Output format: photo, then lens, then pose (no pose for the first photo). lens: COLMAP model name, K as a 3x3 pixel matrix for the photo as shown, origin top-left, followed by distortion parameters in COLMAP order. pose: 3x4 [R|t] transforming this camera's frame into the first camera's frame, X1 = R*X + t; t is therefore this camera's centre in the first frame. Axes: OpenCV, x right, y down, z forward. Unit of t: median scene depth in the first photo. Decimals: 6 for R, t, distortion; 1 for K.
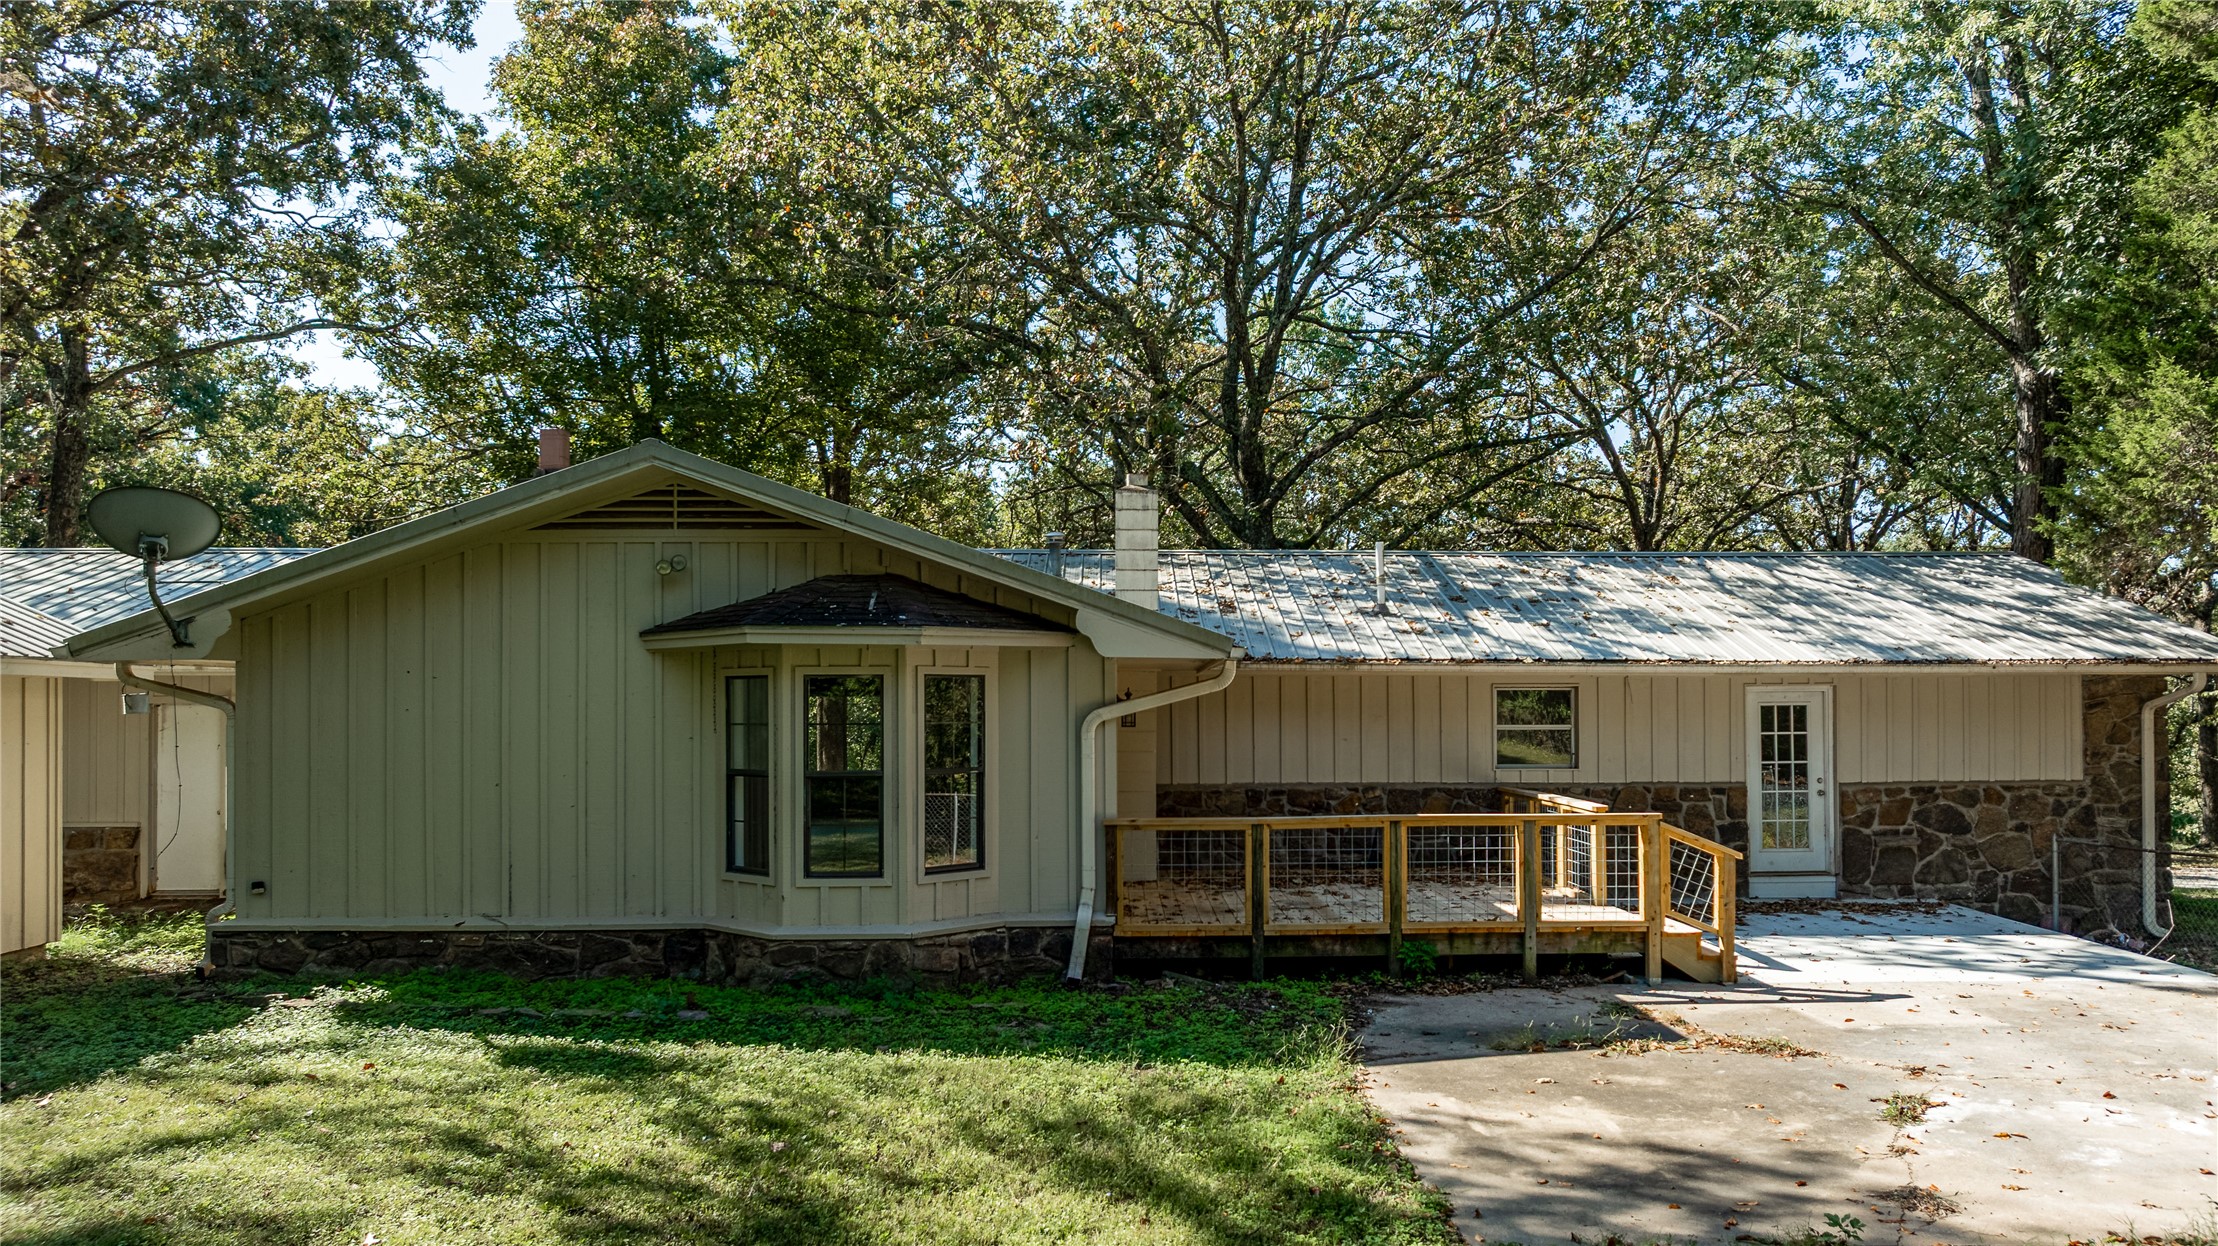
lens RADIAL K [[1662.9, 0, 1109.0], [0, 1662.9, 623.0], [0, 0, 1]] dist [-0.011408, 0.006684]
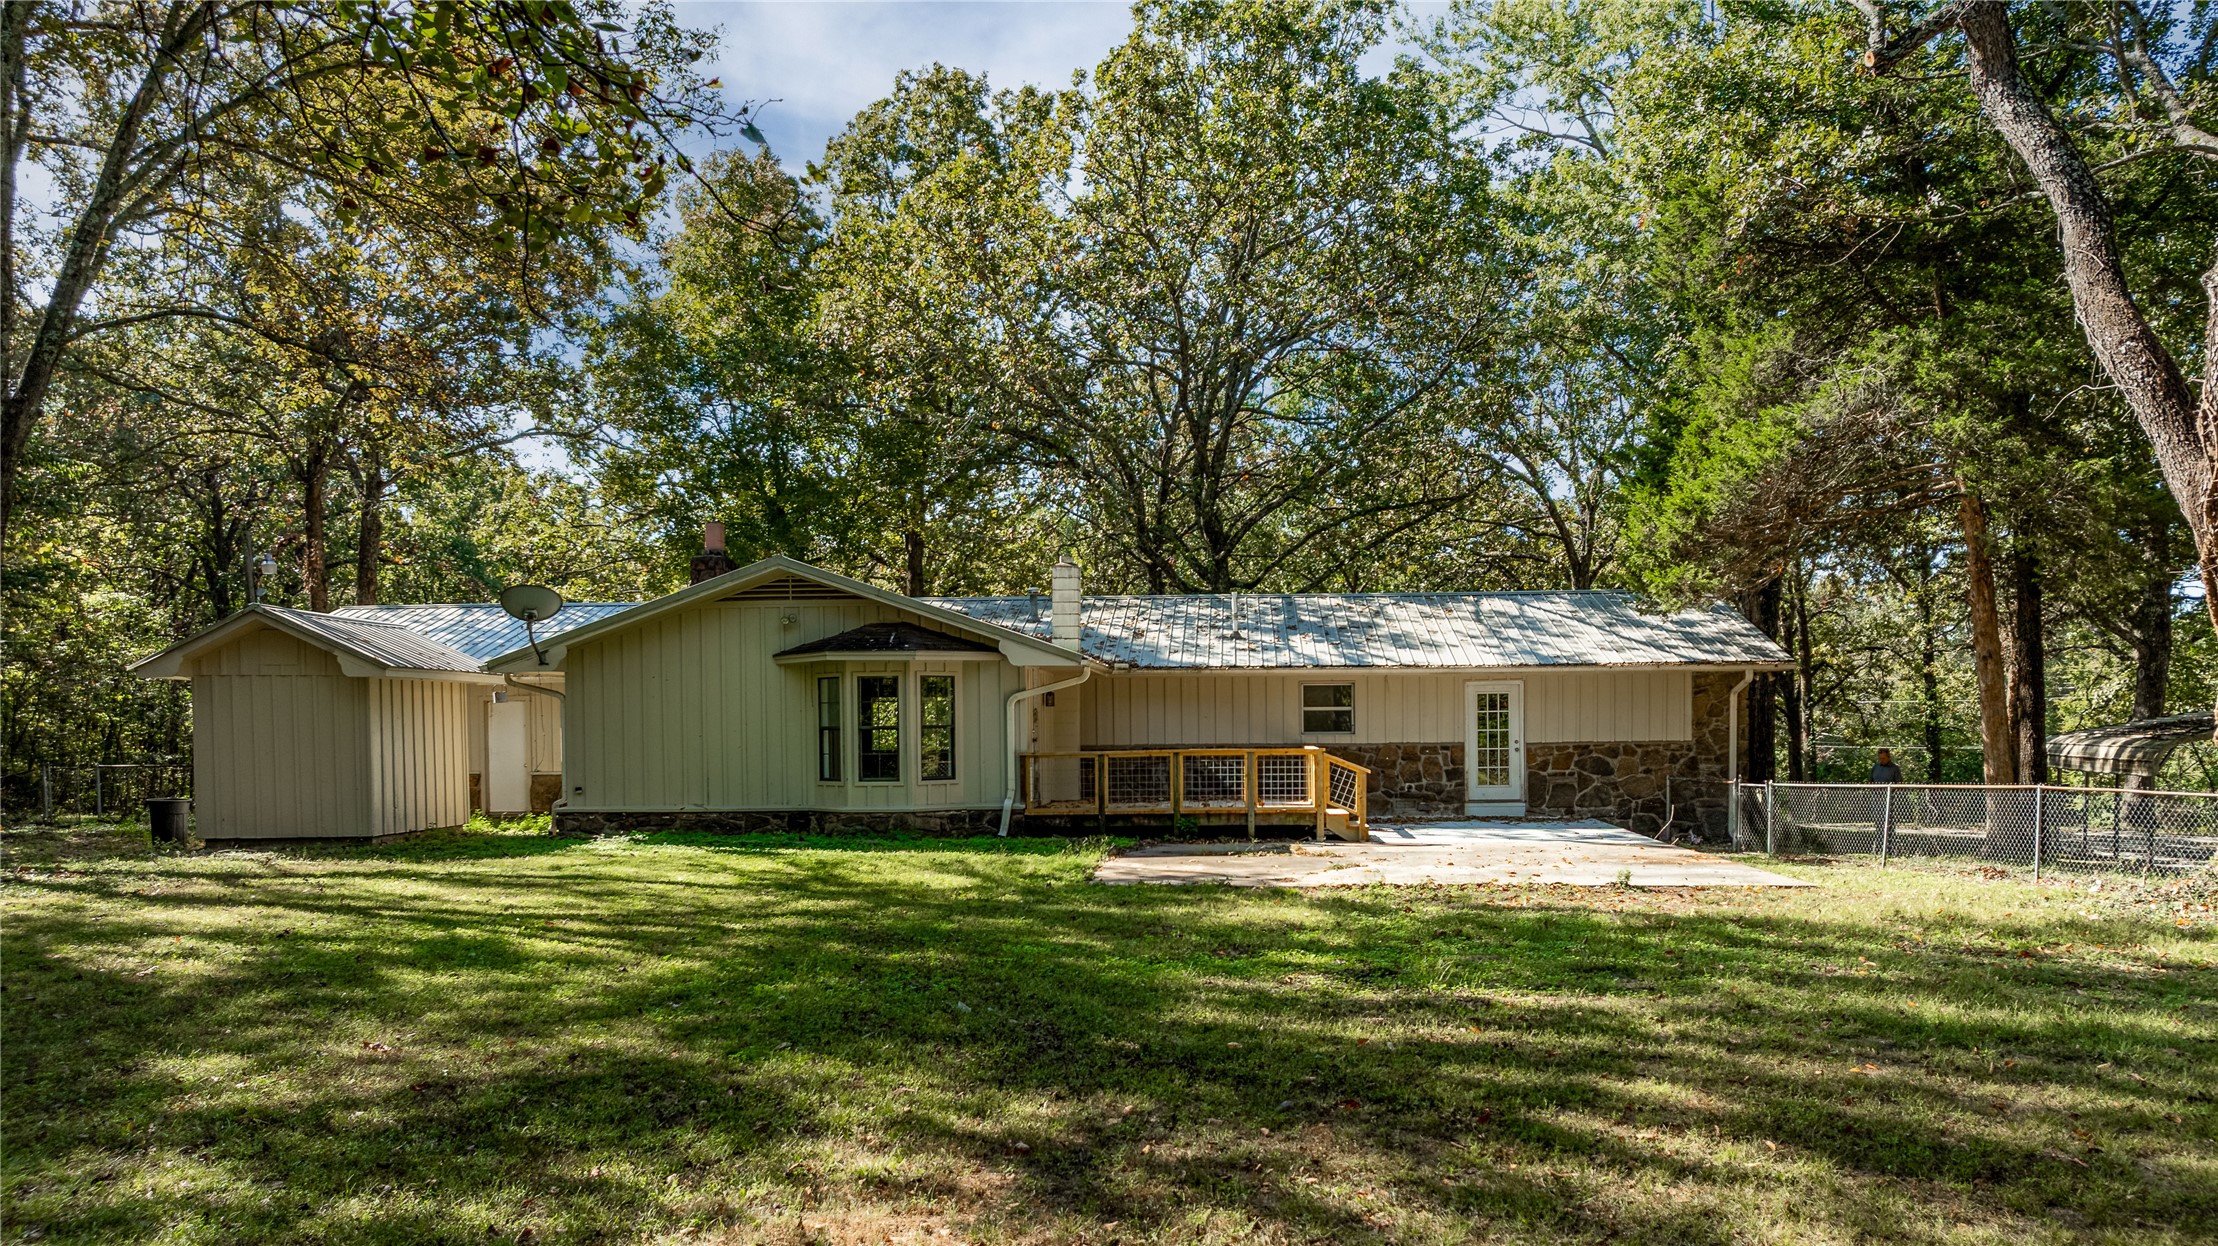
lens RADIAL K [[1620.9, 0, 1107.2], [0, 1620.9, 660.2], [0, 0, 1]] dist [-0.069141, 0.082047]
pose [[0.997769, -0.010927, -0.065862, 0.152827], [0.011663, 0.999874, 0.010808, -0.002872], [0.065735, -0.011552, 0.997770, -0.568117]]
